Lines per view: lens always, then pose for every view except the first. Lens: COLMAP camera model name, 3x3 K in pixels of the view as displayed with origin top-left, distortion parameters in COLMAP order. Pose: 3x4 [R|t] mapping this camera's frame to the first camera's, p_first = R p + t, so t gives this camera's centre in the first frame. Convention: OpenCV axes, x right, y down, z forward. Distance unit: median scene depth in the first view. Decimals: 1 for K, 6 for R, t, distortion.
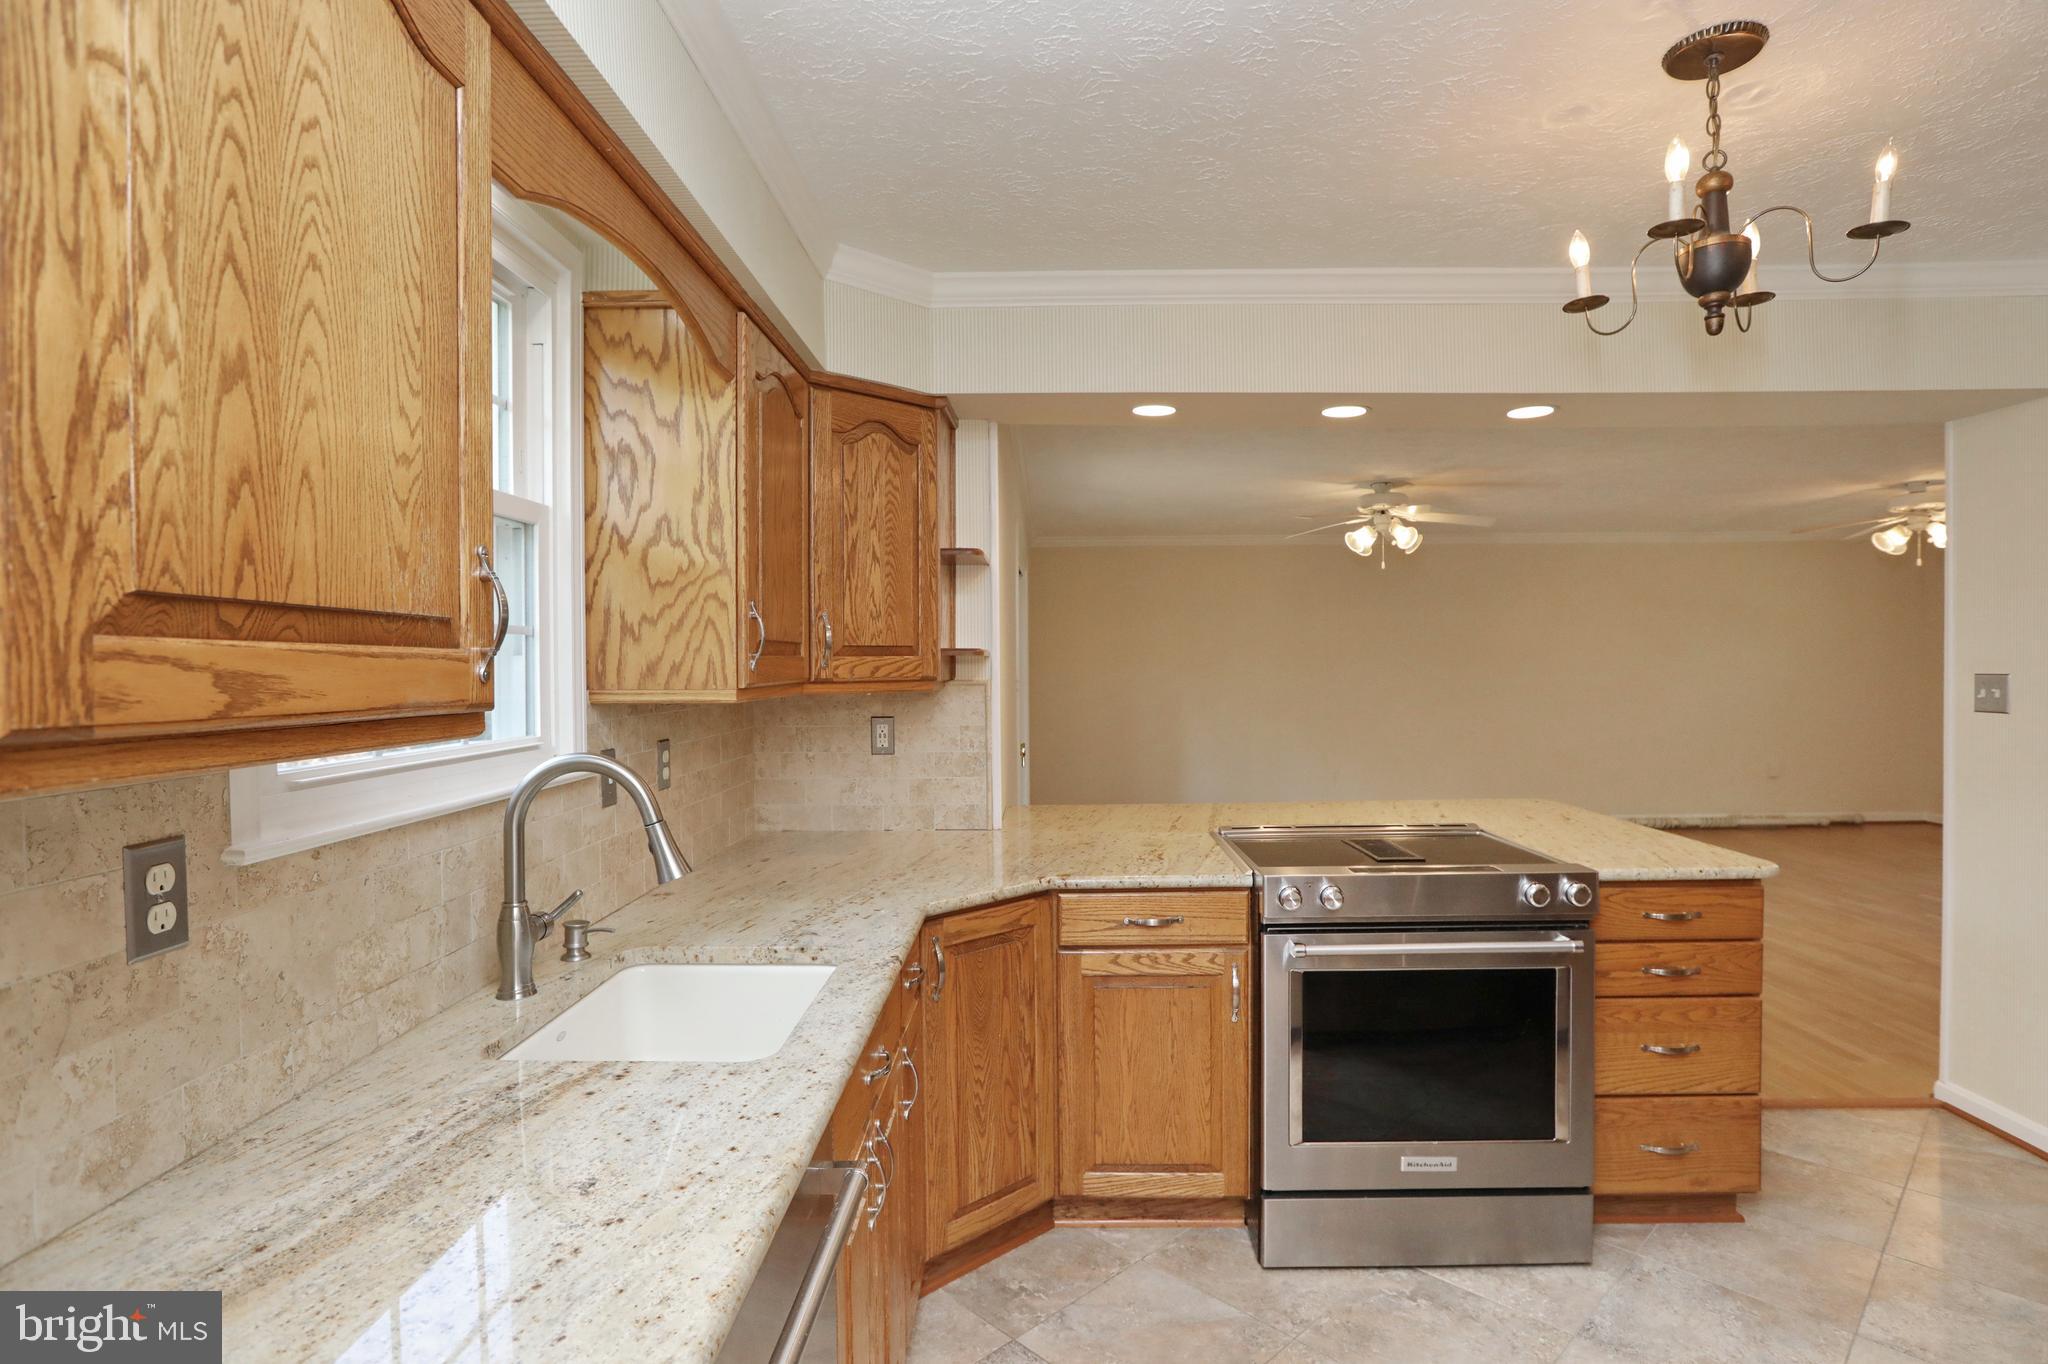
lens RADIAL K [[1060.4, 0, 1024.0], [0, 1060.4, 682.0], [0, 0, 1]] dist [-0.076265, 0.083285]
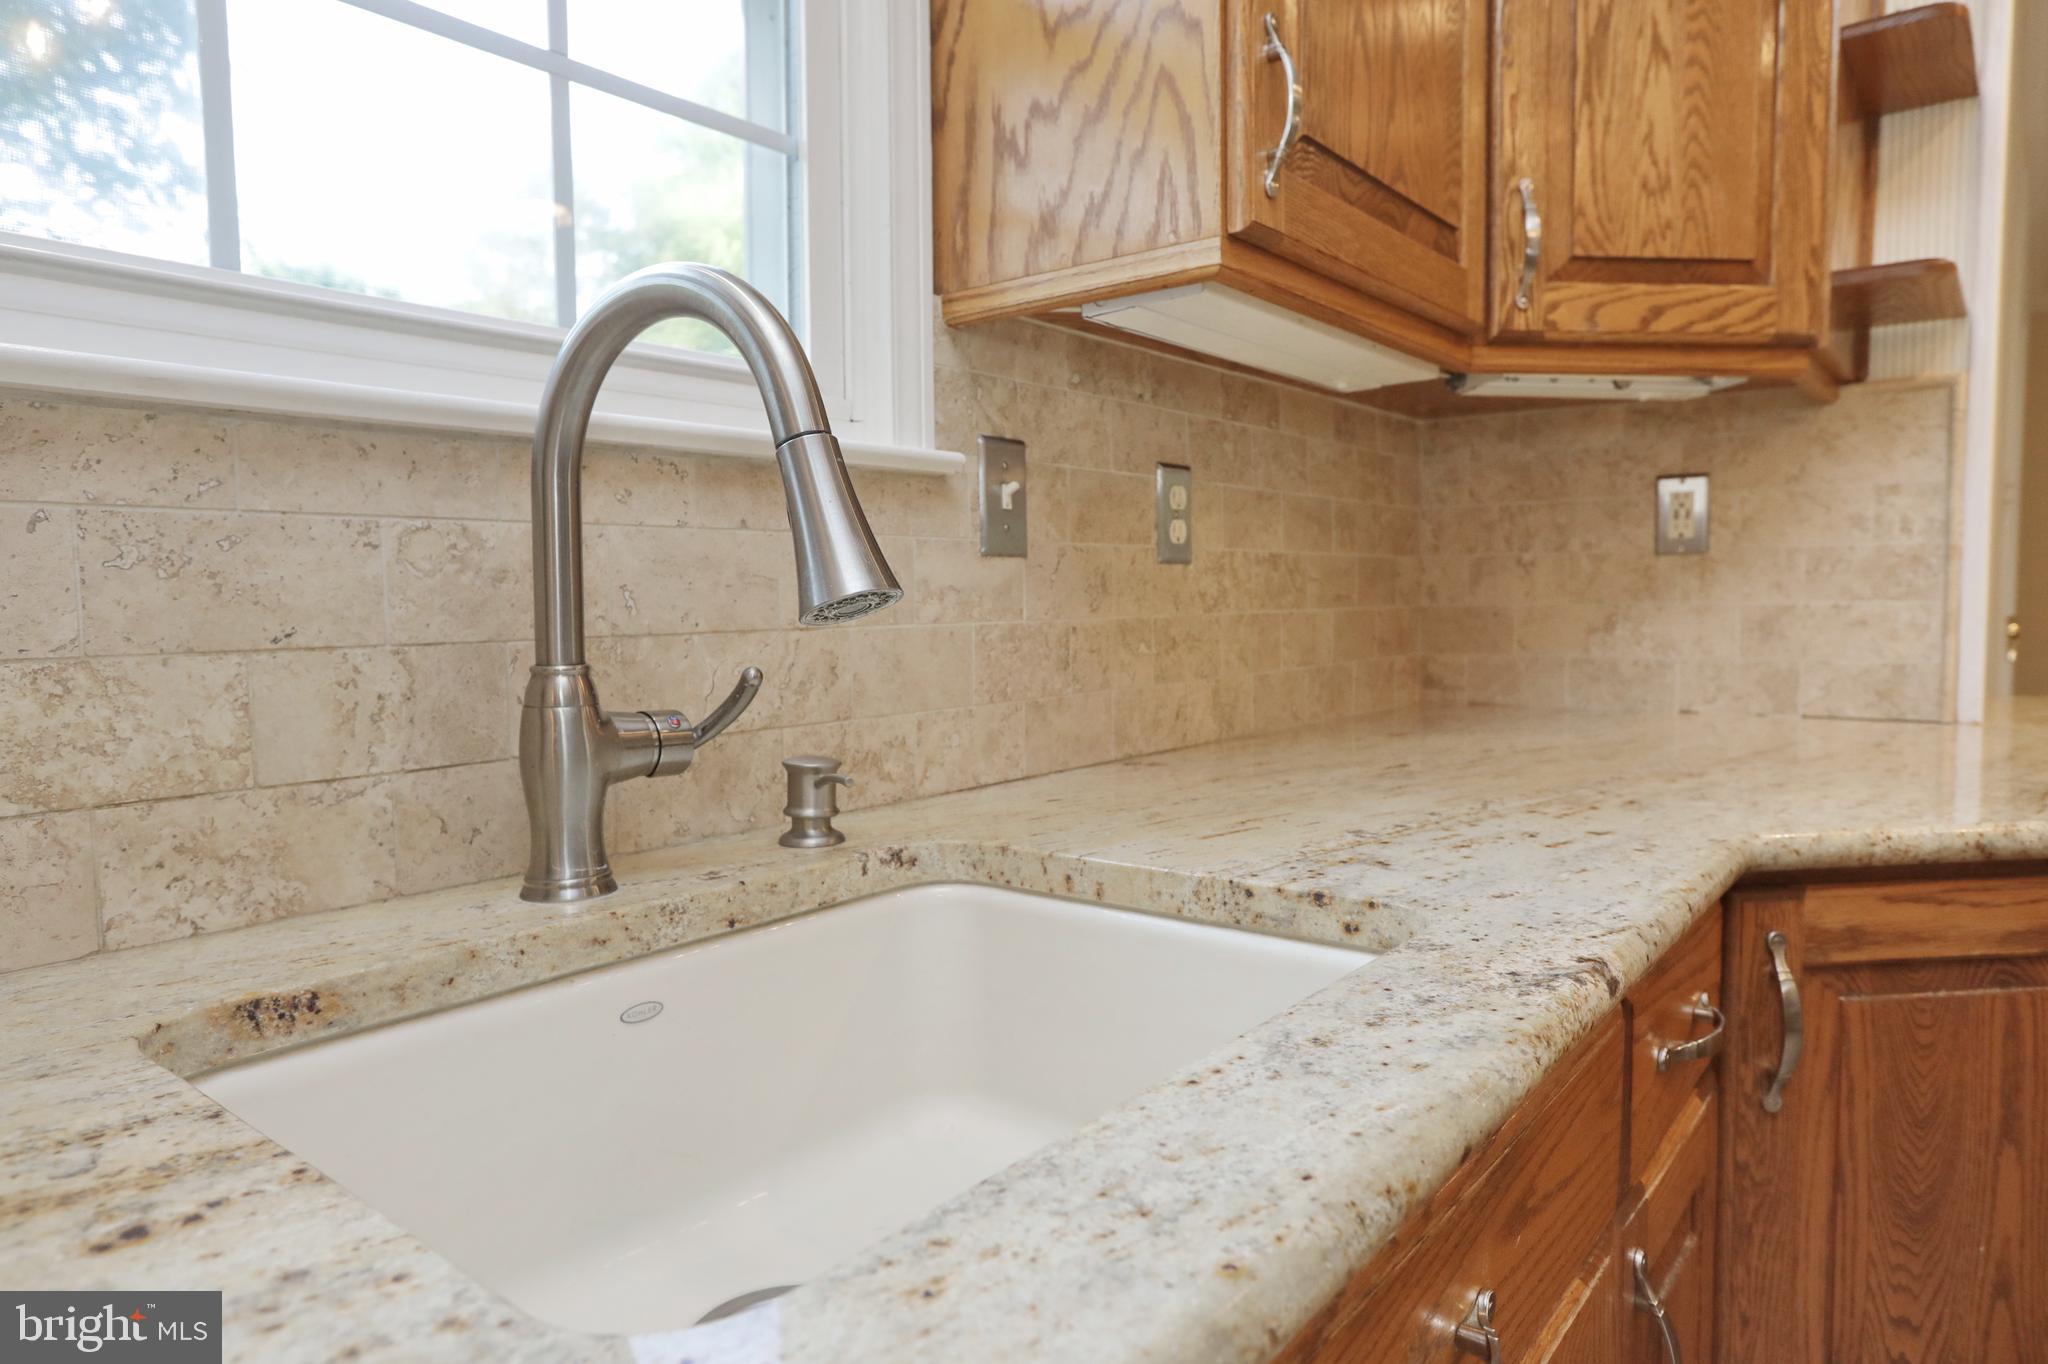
lens RADIAL K [[1259.4, 0, 1024.0], [0, 1259.4, 682.0], [0, 0, 1]] dist [-0.057563, 0.050096]
pose [[0.792951, 0.040443, -0.607941, -0.037678], [-0.006110, 0.998272, 0.058440, 0.147477], [0.609254, -0.042625, 0.791829, 0.570210]]
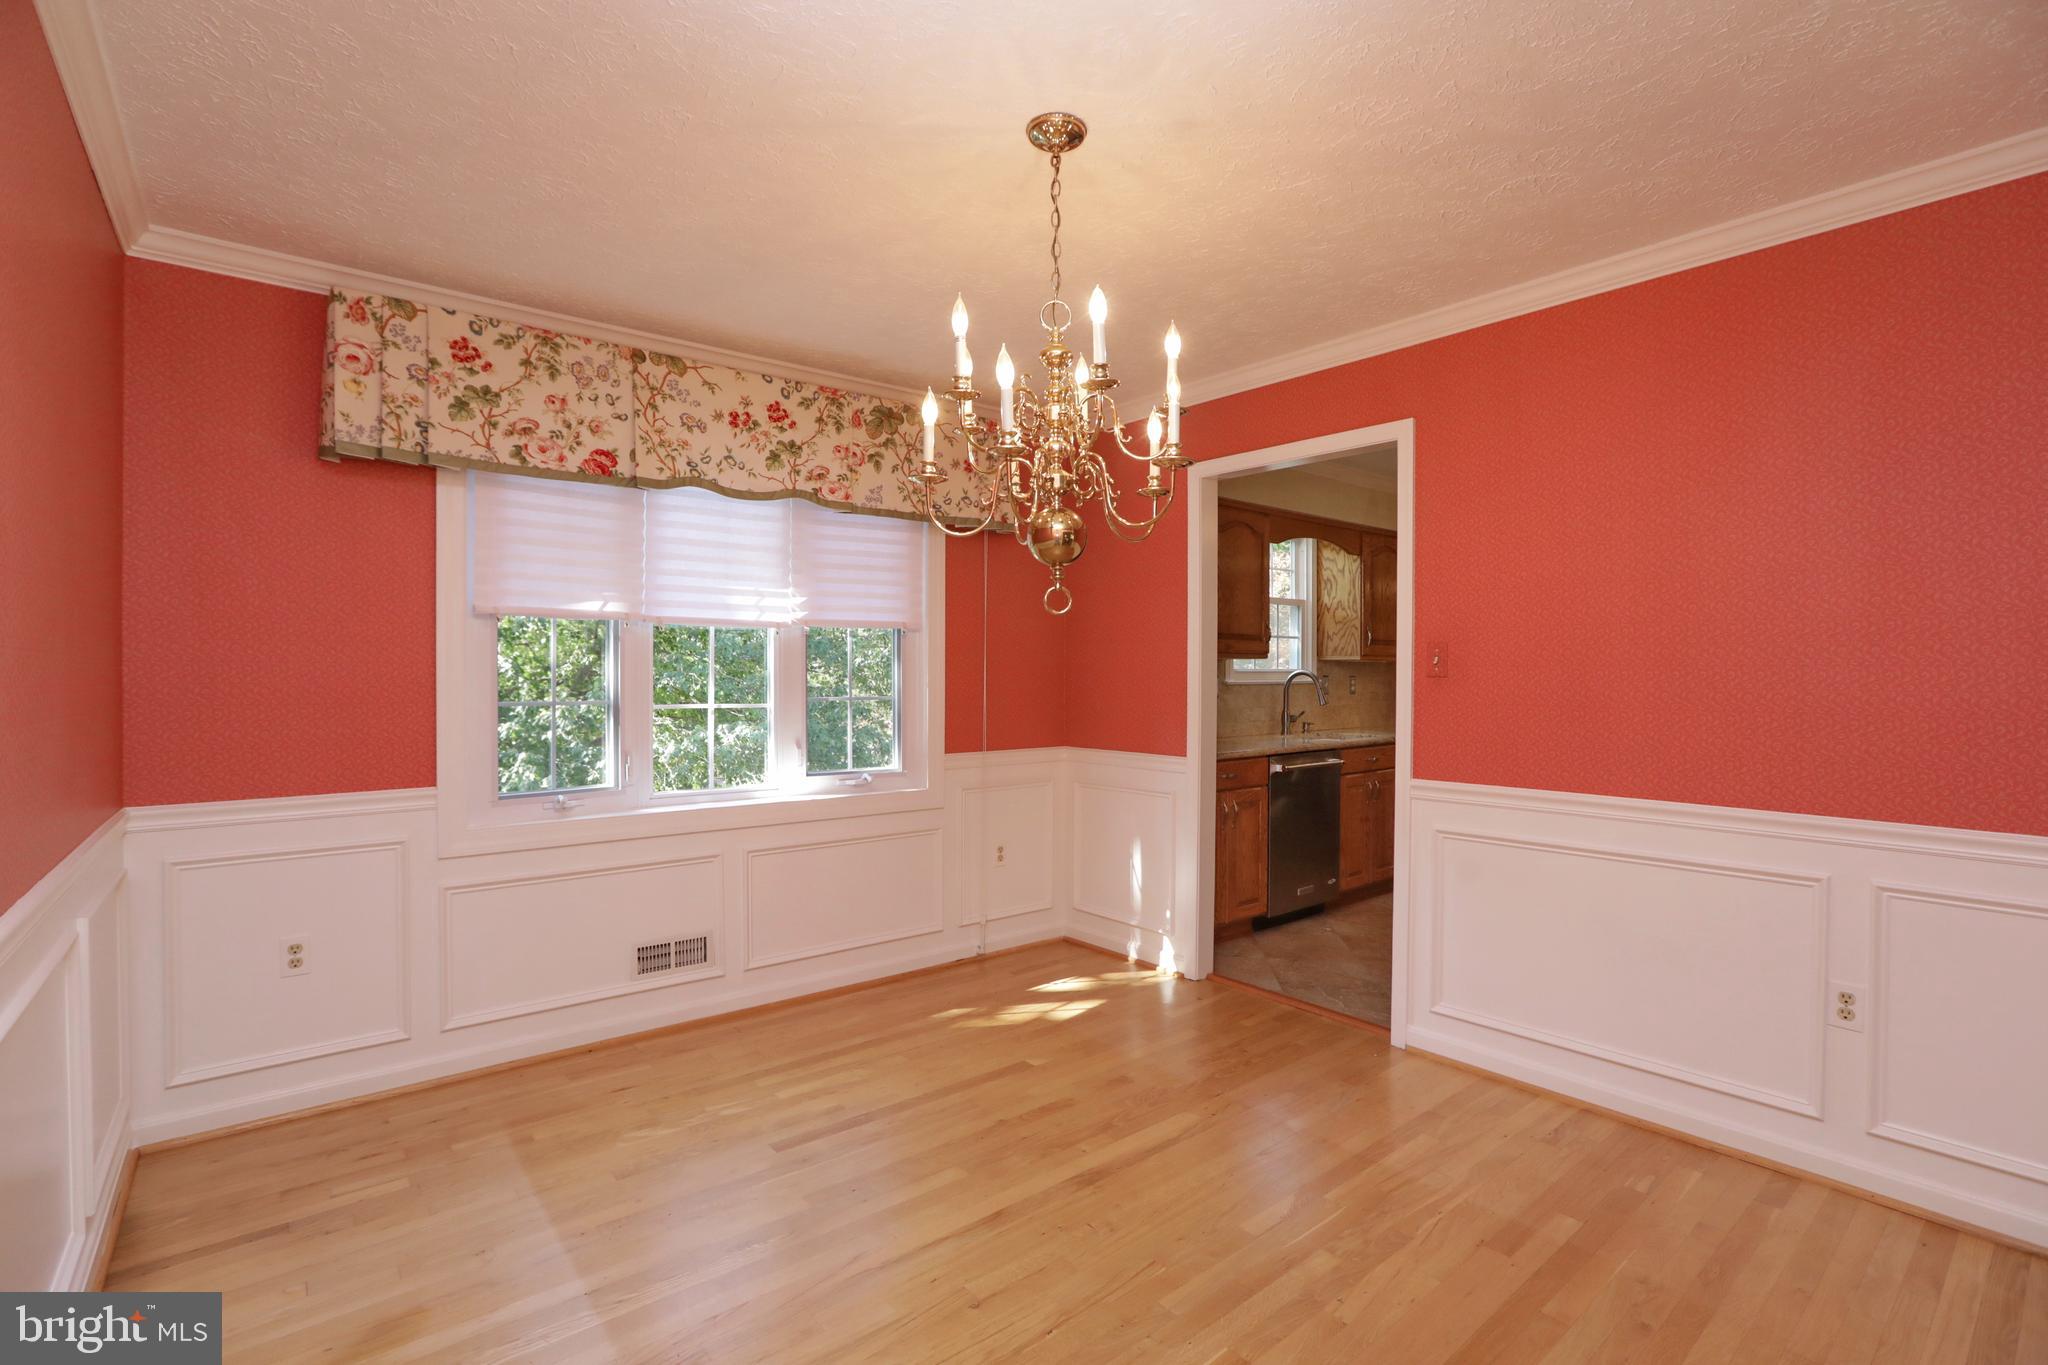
lens RADIAL K [[947.6, 0, 1024.0], [0, 947.6, 682.5], [0, 0, 1]] dist [-0.053269, 0.017099]
pose [[0.645394, 0.018841, -0.763617, 1.180787], [-0.021352, 0.999750, 0.006621, 0.086468], [0.763551, 0.012032, 0.645635, -1.502643]]
